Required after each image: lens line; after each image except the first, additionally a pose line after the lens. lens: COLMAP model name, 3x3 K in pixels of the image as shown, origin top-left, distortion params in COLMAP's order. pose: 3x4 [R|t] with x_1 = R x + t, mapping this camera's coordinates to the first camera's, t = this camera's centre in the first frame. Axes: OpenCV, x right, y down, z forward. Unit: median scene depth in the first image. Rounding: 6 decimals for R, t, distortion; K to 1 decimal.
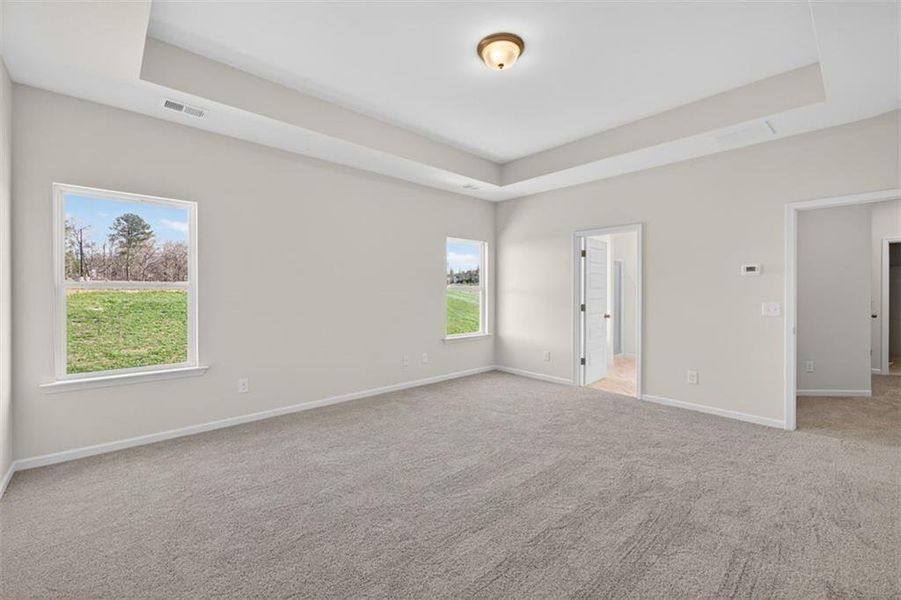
lens RADIAL K [[378.7, 0, 450.0], [0, 378.7, 296.5], [0, 0, 1]] dist [0.009441, -0.000865]
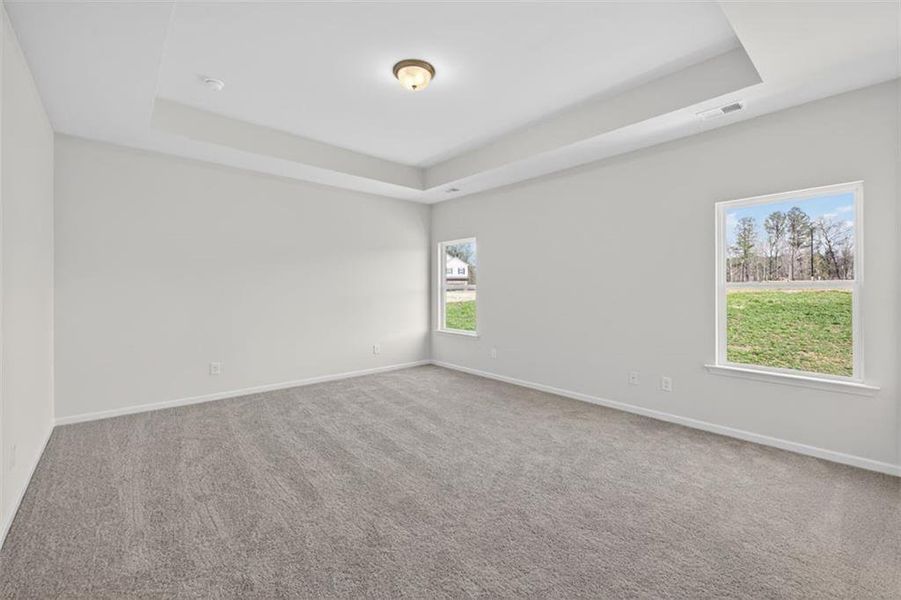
lens RADIAL K [[378.7, 0, 450.0], [0, 378.7, 296.5], [0, 0, 1]] dist [0.009441, -0.000865]
pose [[-0.012930, 0.012567, -0.999837, 0.304152], [-0.011937, 0.999848, 0.012721, -0.002259], [0.999845, 0.012099, -0.012778, 0.277513]]
